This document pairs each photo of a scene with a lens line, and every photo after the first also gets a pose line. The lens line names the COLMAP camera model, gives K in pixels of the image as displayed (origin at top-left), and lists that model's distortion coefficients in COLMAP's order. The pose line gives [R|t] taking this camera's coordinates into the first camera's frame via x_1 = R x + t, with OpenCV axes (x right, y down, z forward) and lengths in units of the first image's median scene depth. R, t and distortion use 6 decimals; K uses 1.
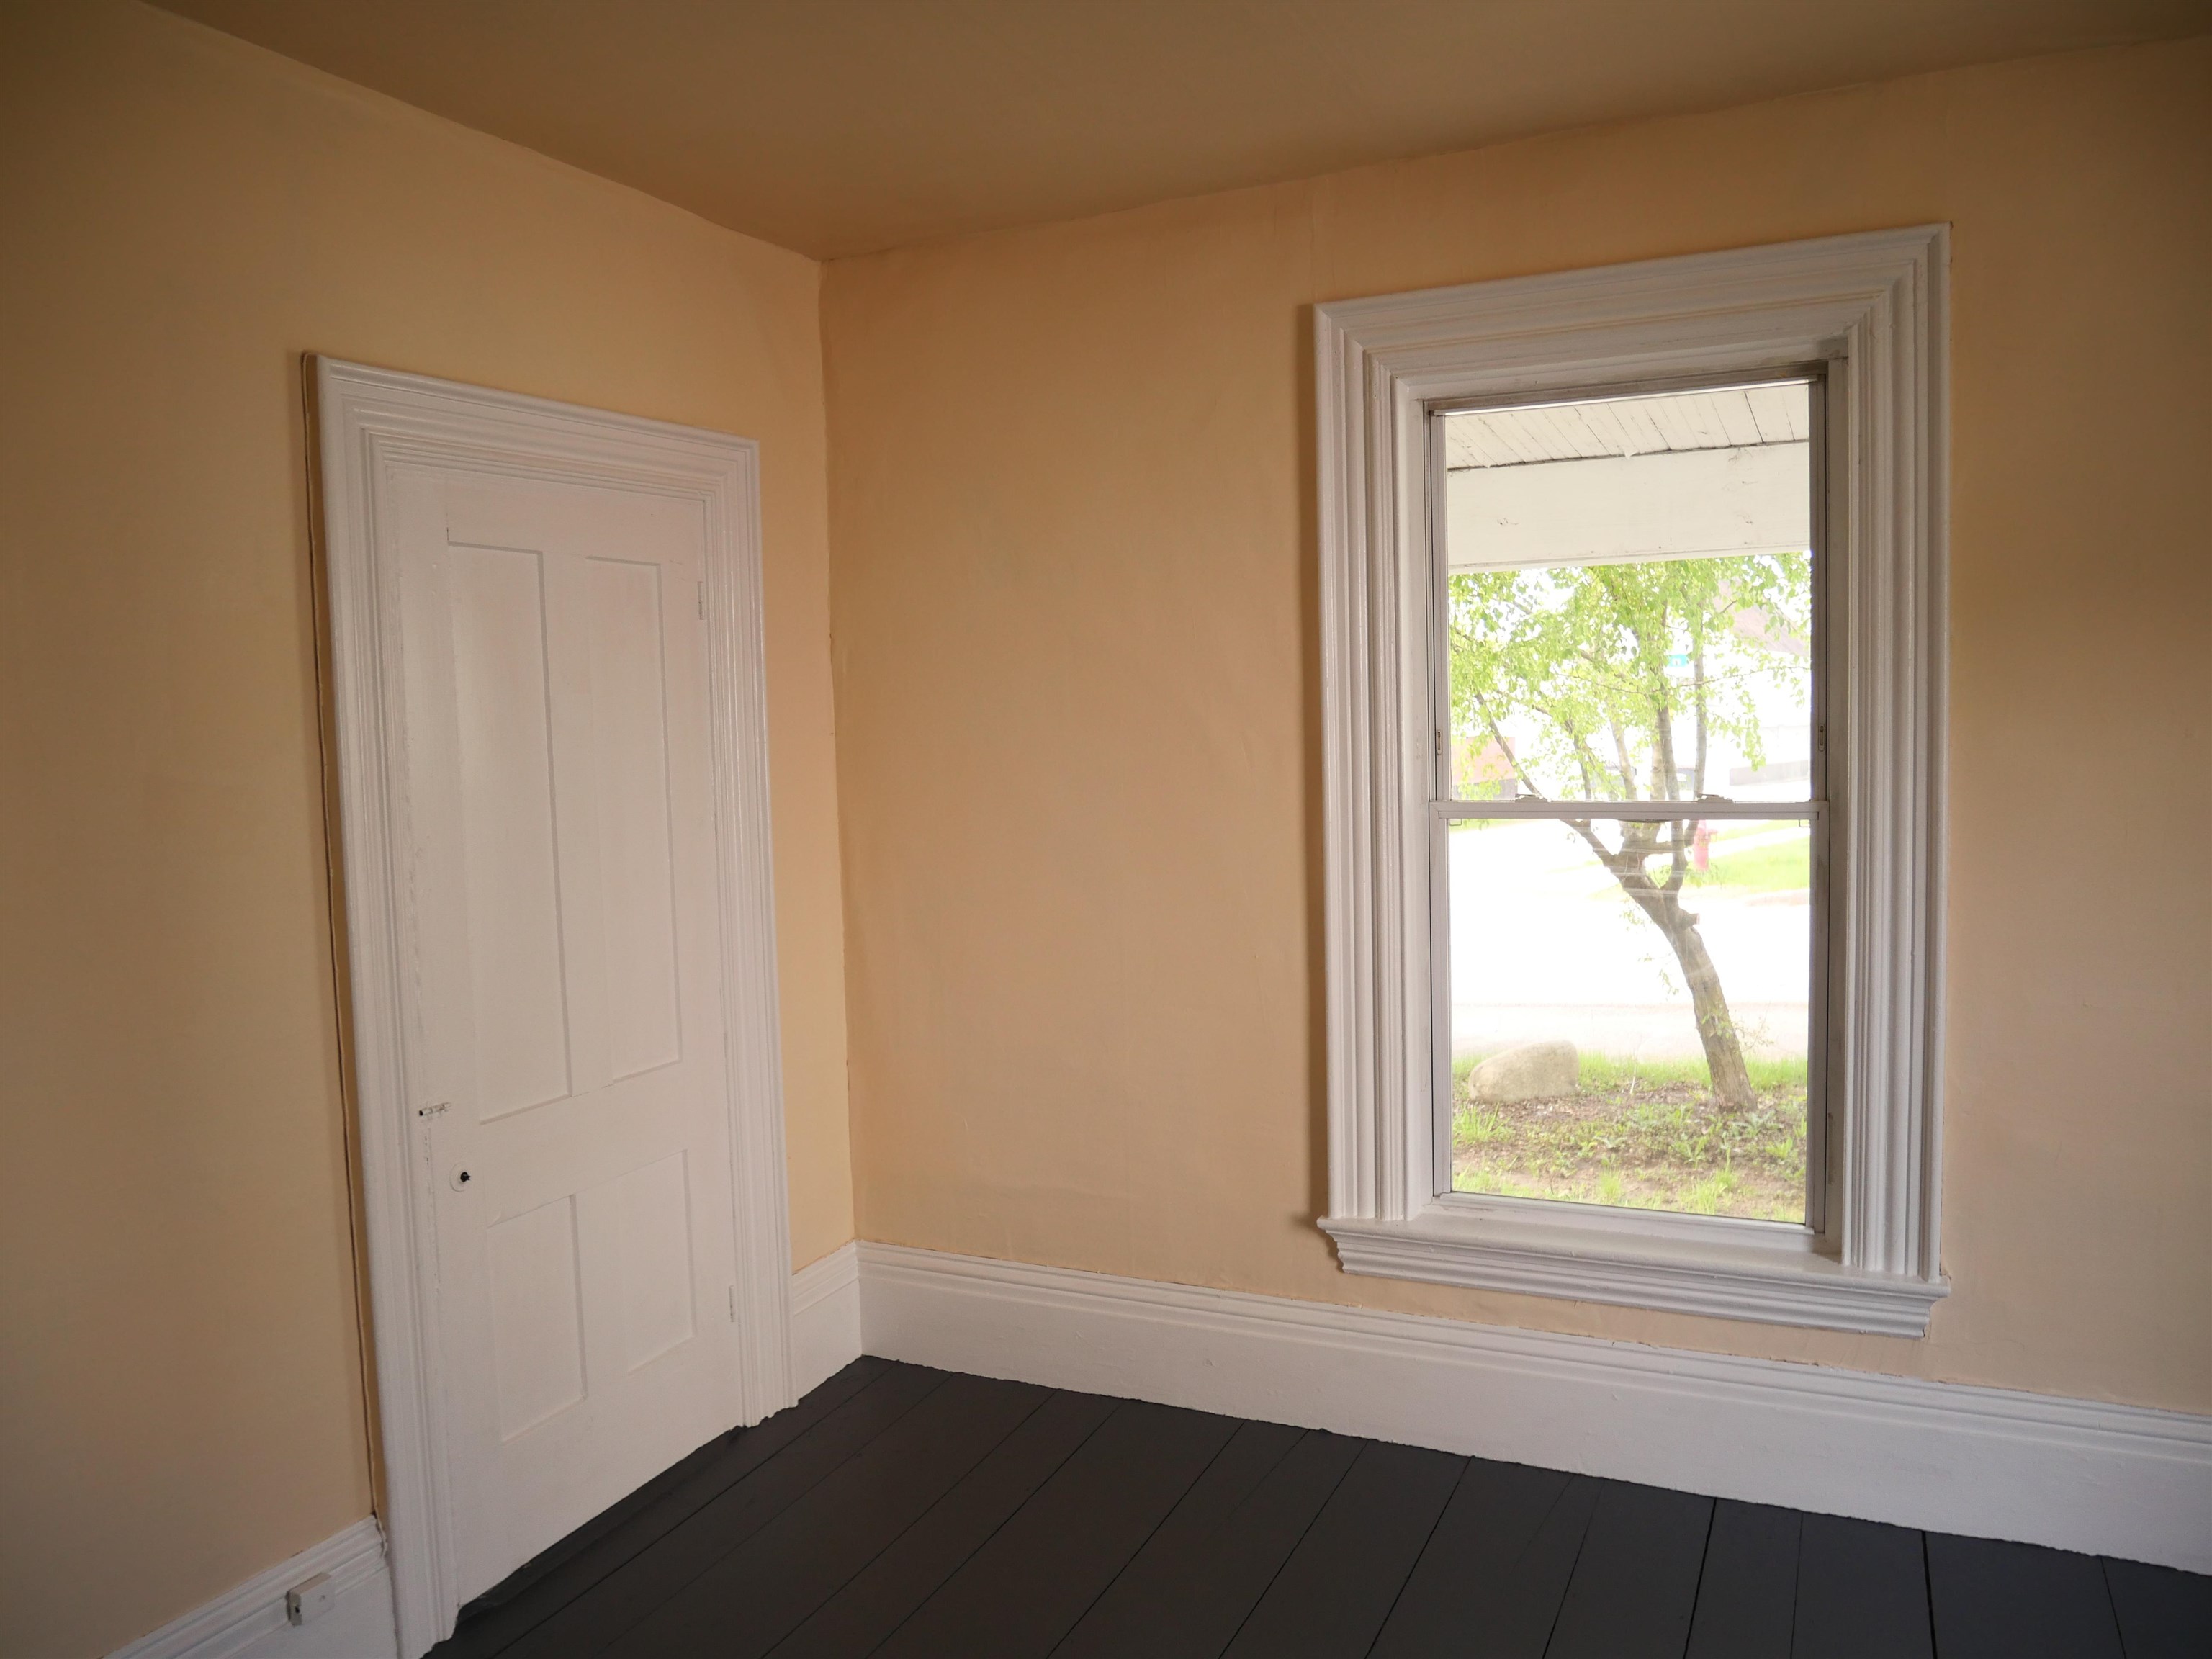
lens RADIAL K [[1613.3, 0, 1098.9], [0, 1613.3, 832.1], [0, 0, 1]] dist [-0.080171, 0.027860]
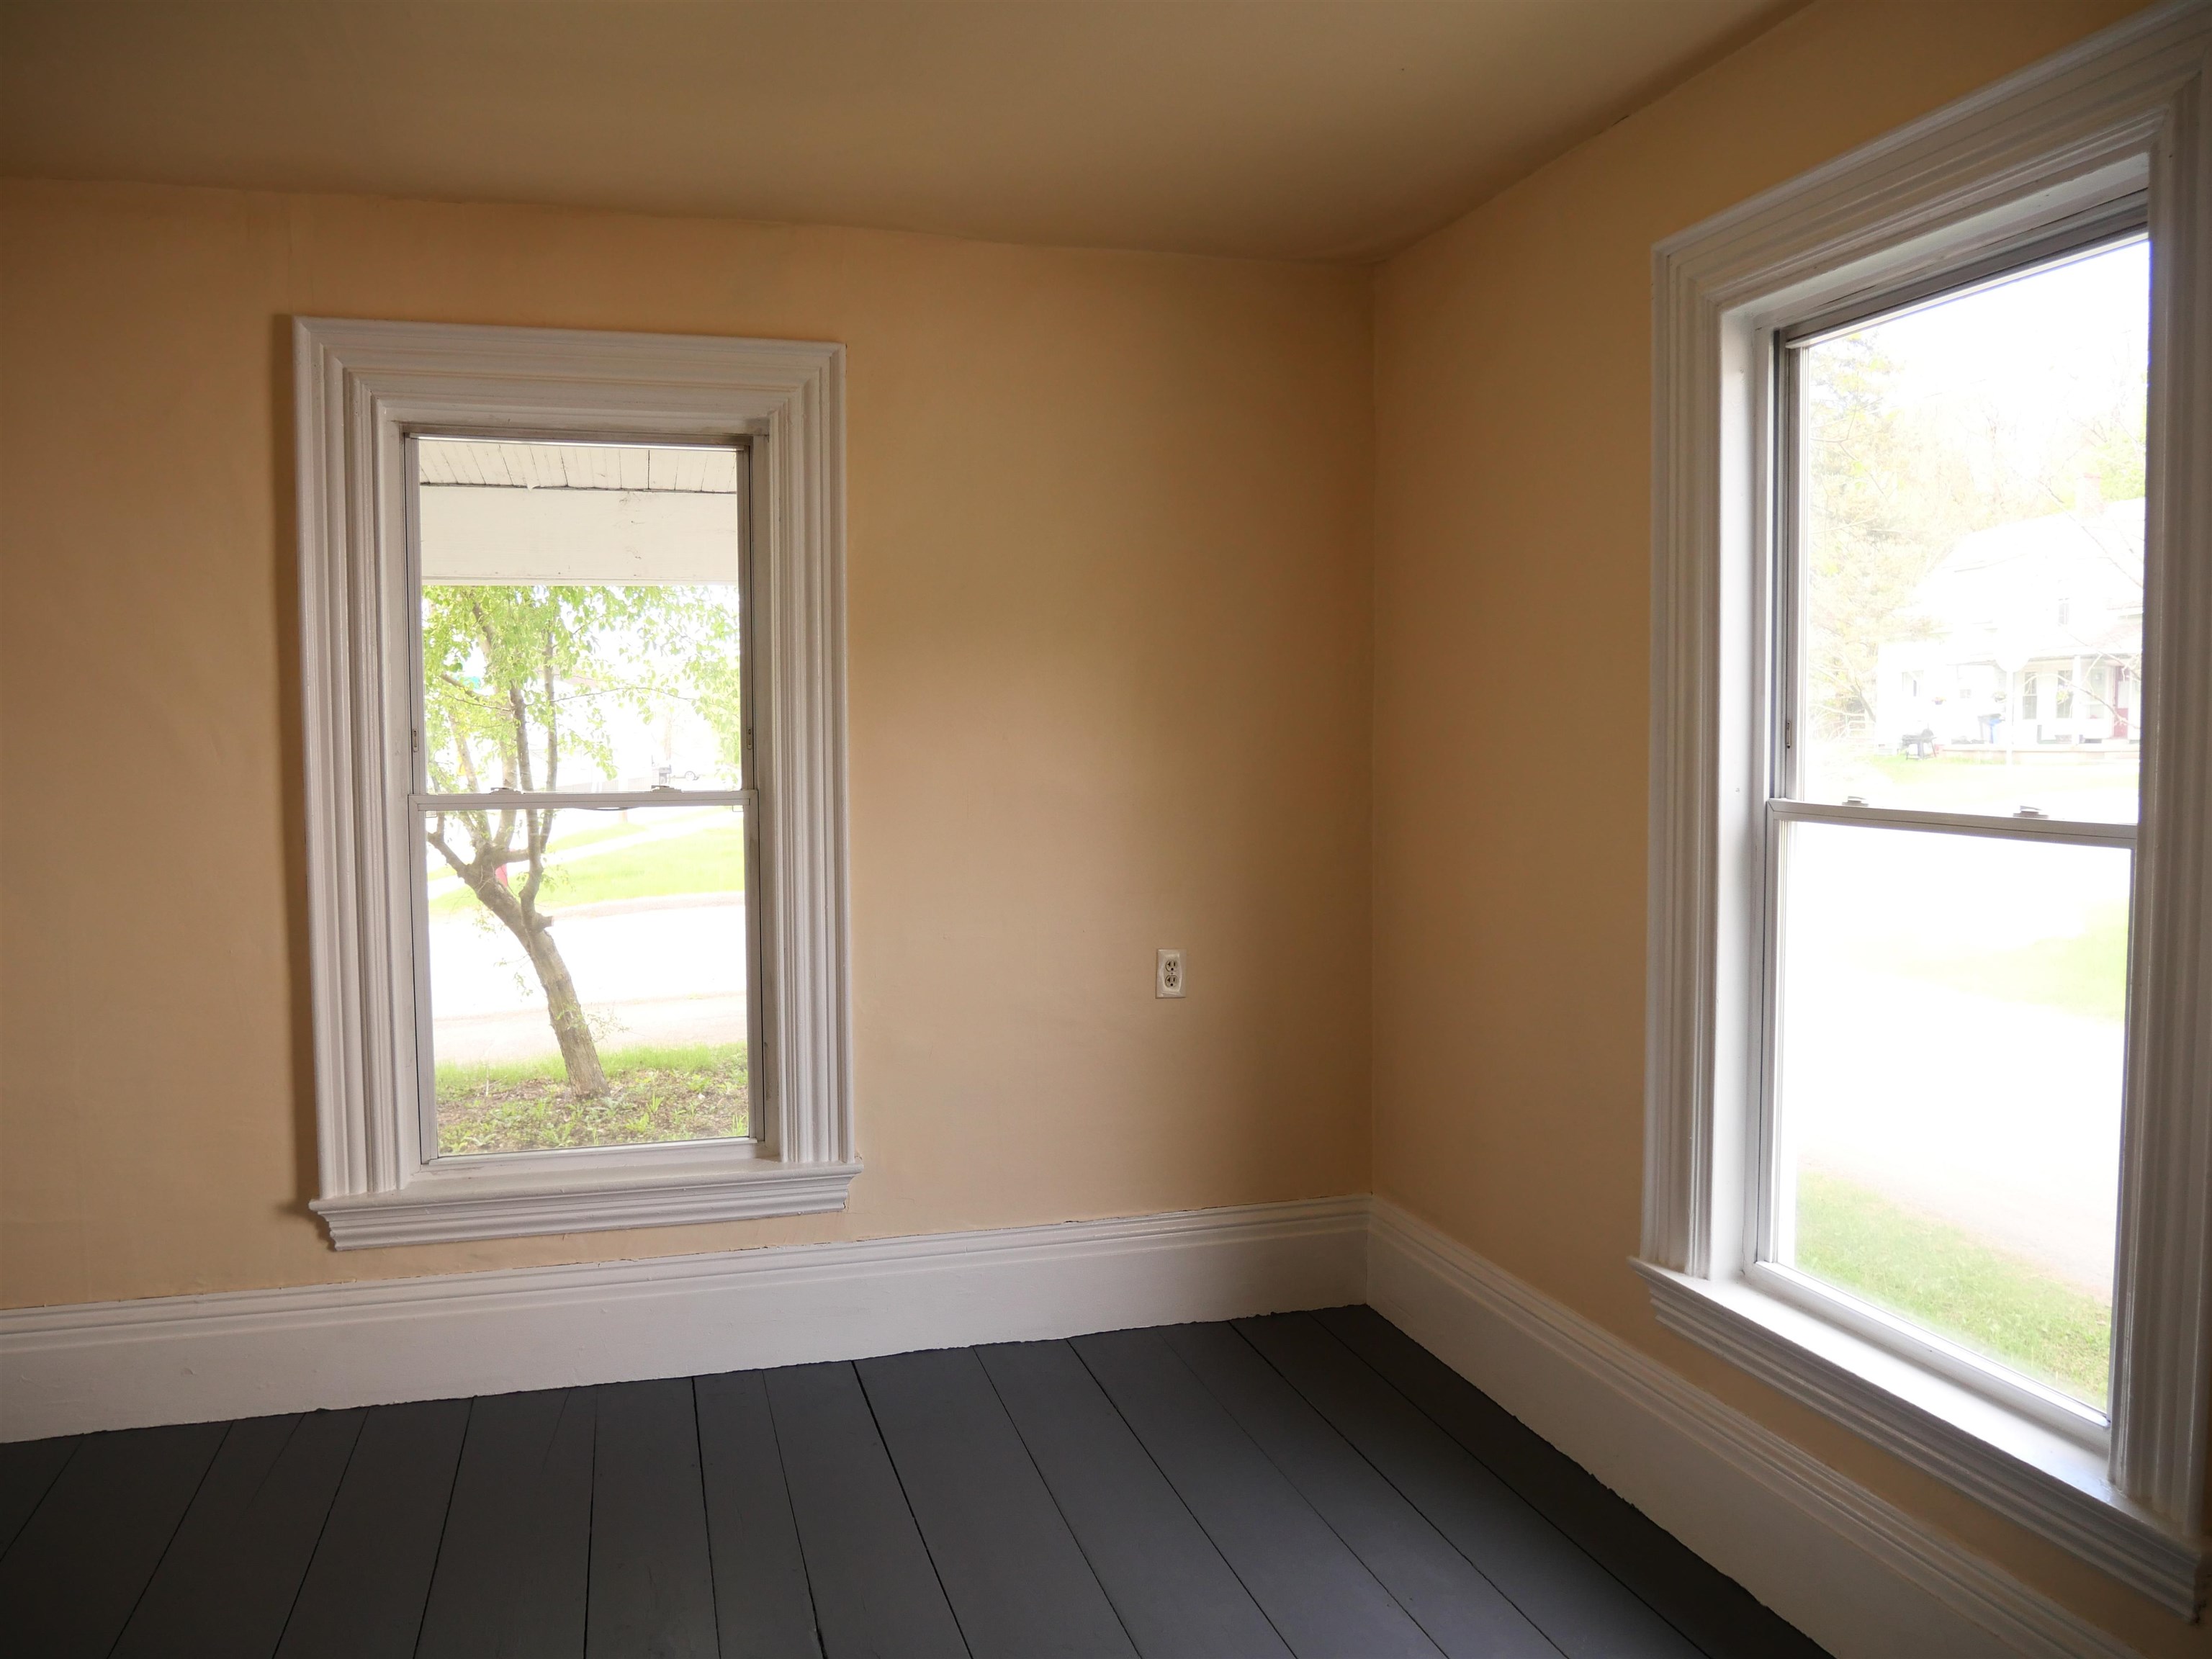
lens RADIAL K [[1613.3, 0, 1102.5], [0, 1613.3, 823.3], [0, 0, 1]] dist [-0.080171, 0.027860]
pose [[0.739898, -0.016175, 0.672524, -0.166957], [0.030763, 0.999479, -0.009806, 0.024740], [-0.672015, 0.027944, 0.740010, -0.098792]]
